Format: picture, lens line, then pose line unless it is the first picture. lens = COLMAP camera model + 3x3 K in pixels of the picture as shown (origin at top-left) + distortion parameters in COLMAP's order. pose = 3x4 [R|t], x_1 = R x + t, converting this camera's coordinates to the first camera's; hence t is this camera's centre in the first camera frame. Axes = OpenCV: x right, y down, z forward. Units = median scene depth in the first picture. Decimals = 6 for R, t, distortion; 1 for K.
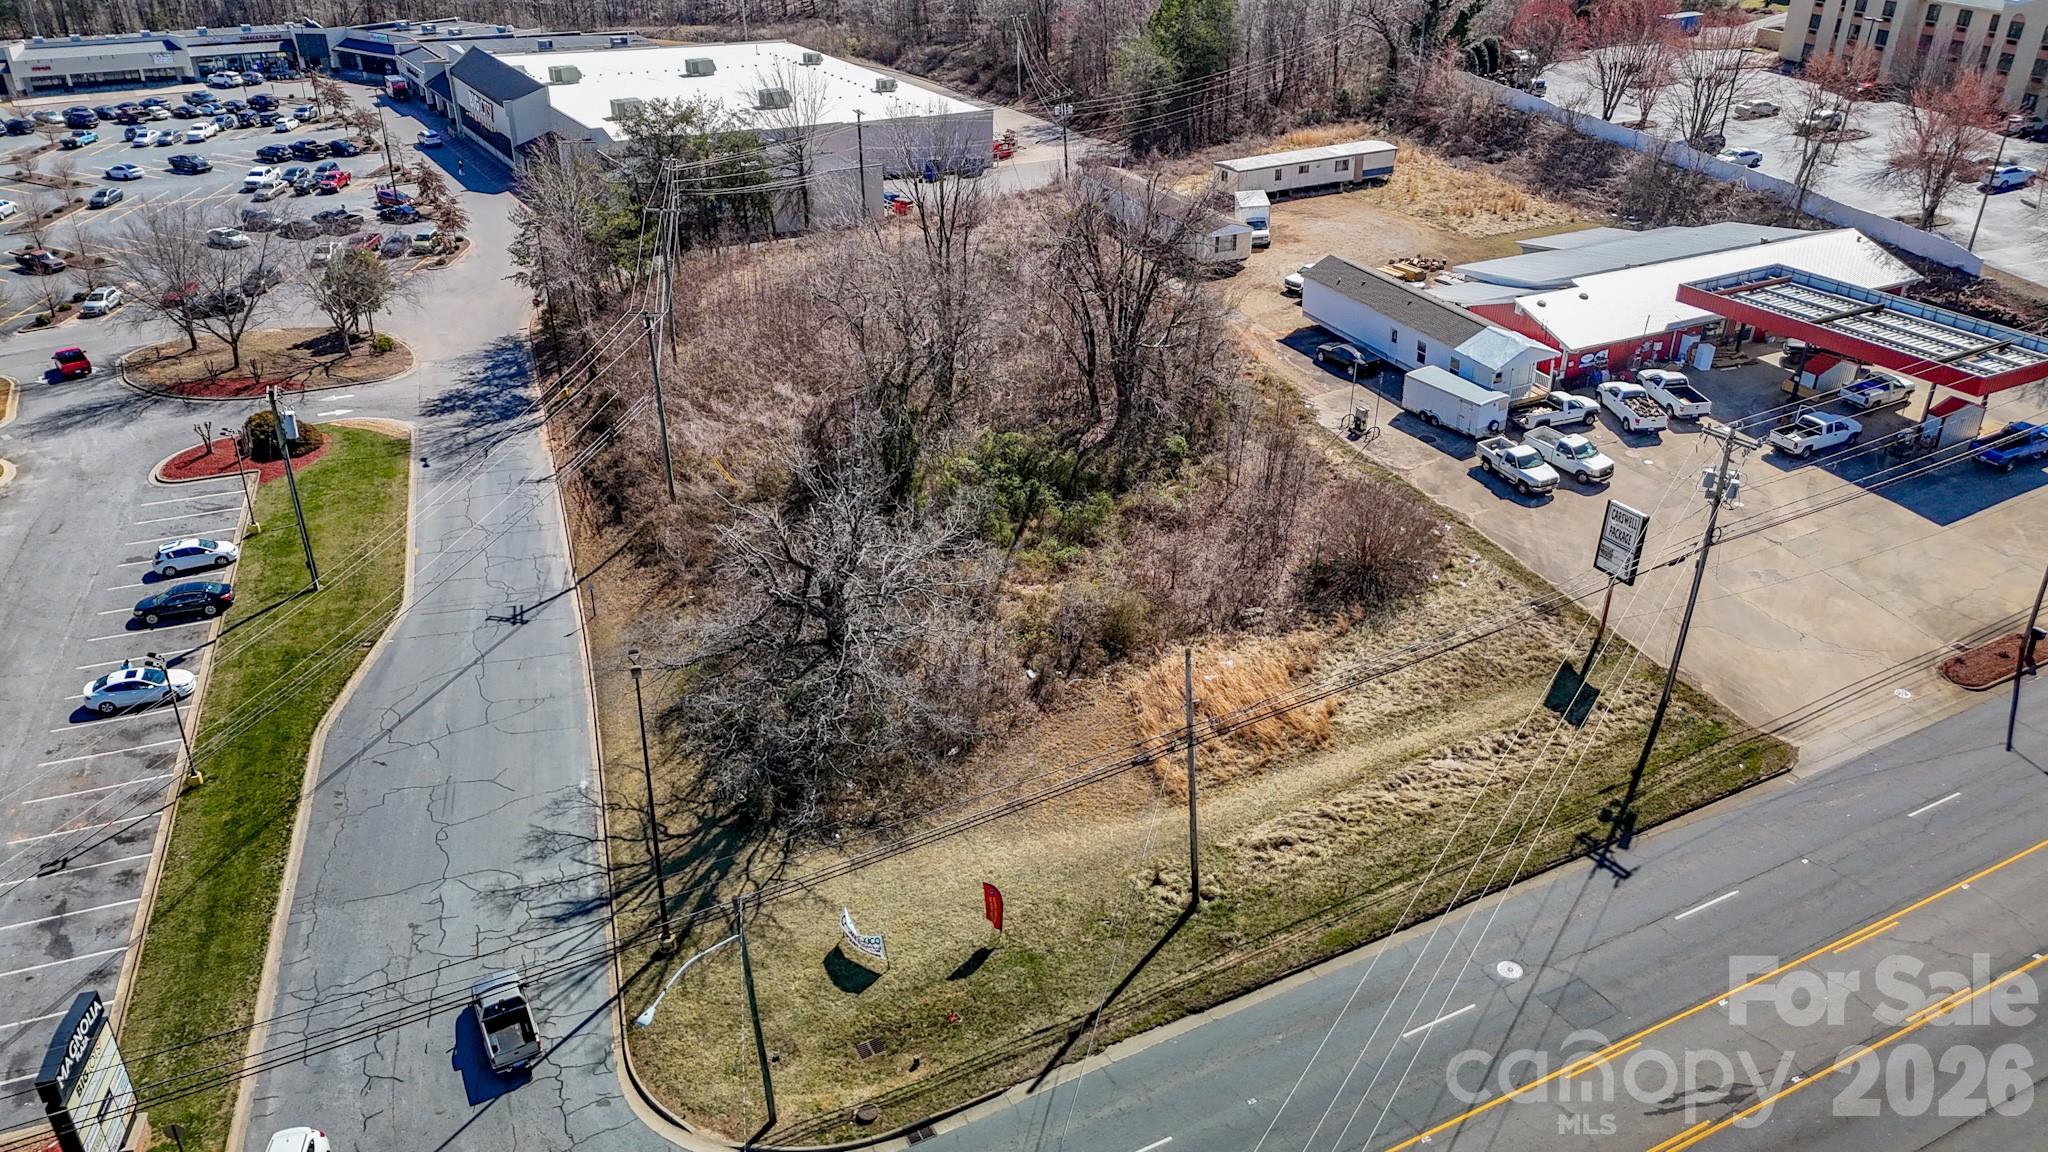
lens RADIAL K [[1495.0, 0, 1020.7], [0, 1495.0, 581.8], [0, 0, 1]] dist [0.067472, -0.055193]
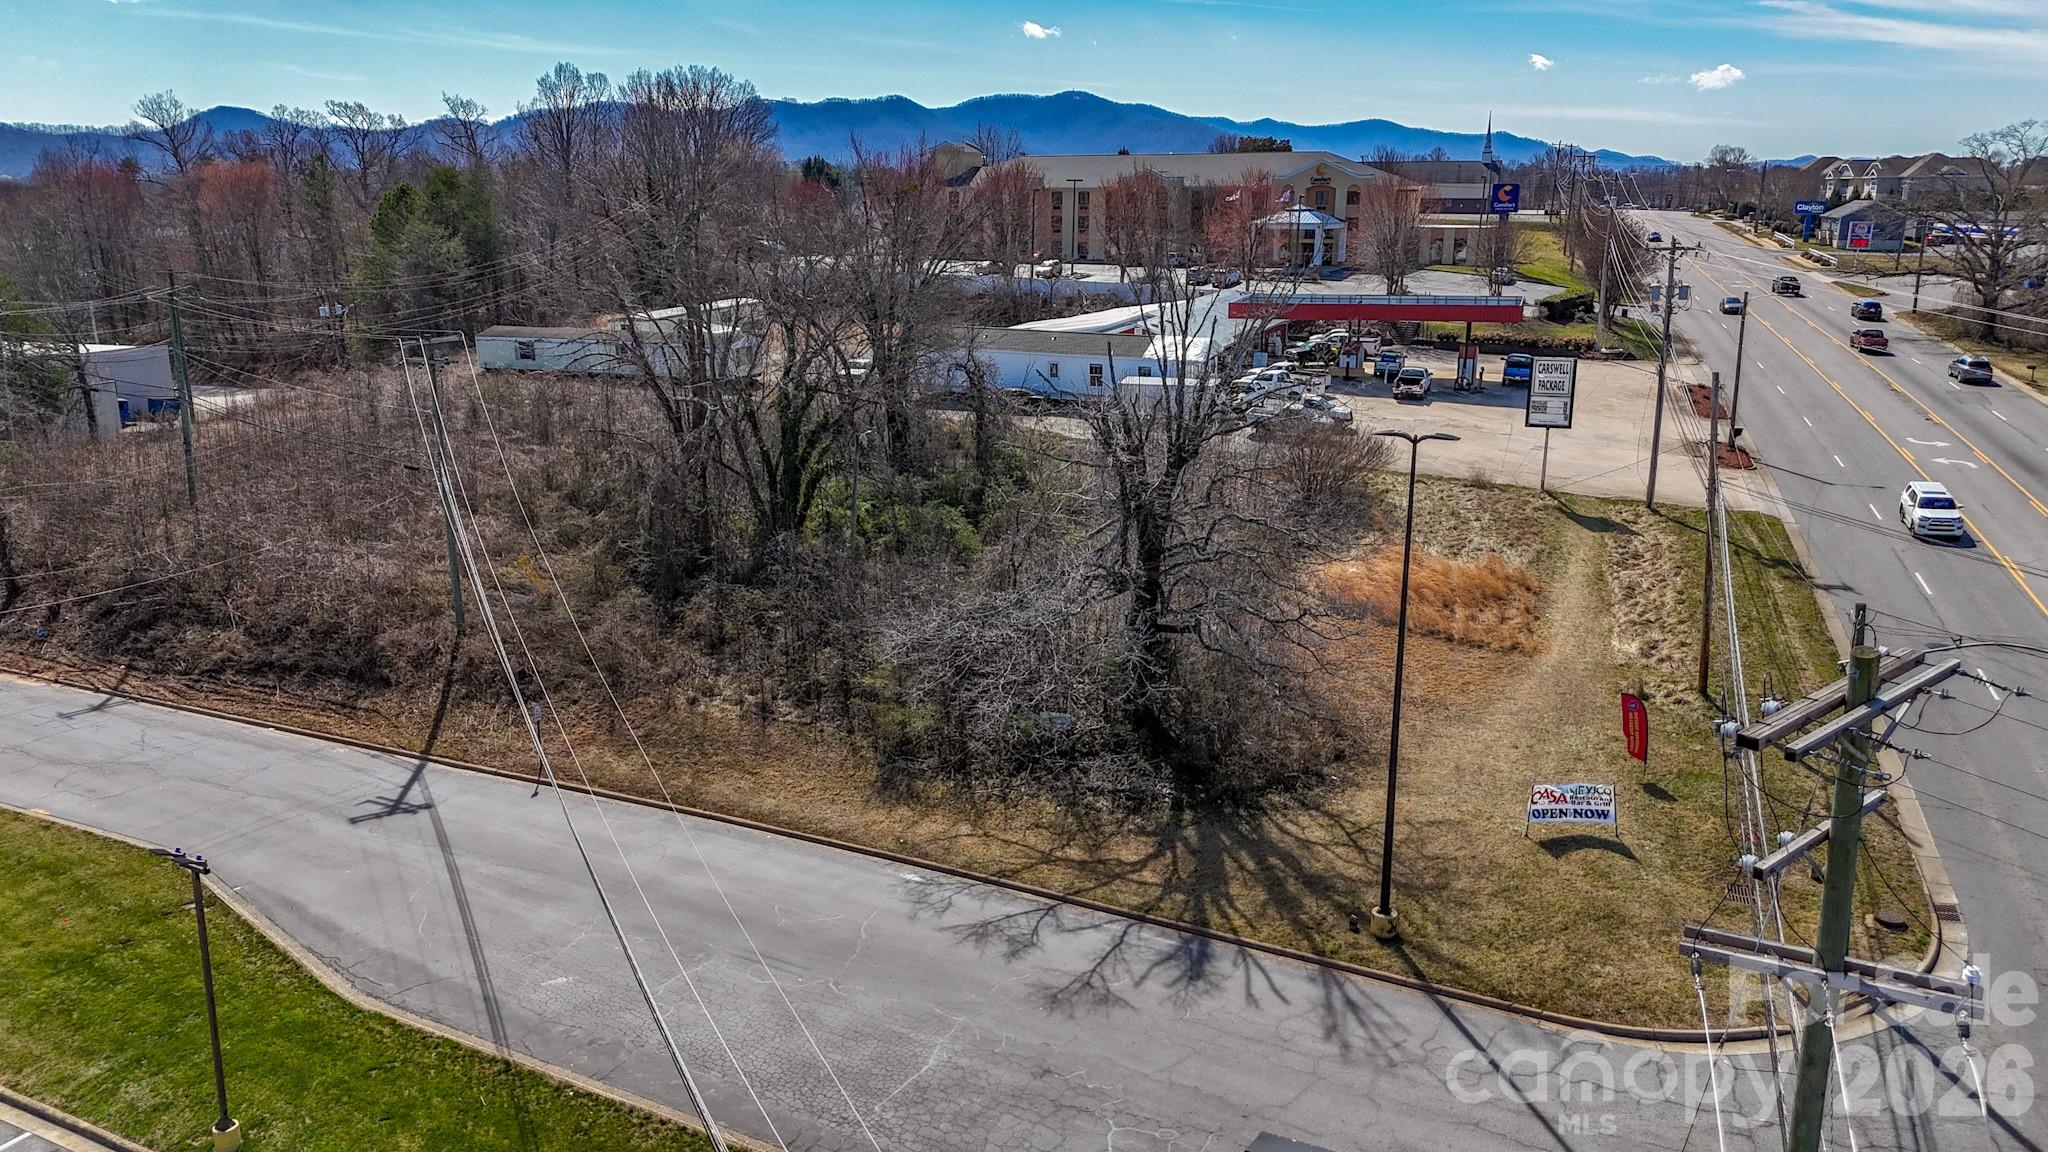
lens RADIAL K [[1495.0, 0, 1020.7], [0, 1495.0, 581.8], [0, 0, 1]] dist [0.067472, -0.055193]
pose [[0.739690, -0.179917, 0.648451, -0.493885], [0.323761, 0.939893, -0.108535, 0.076950], [-0.589947, 0.290226, 0.753479, 0.353981]]
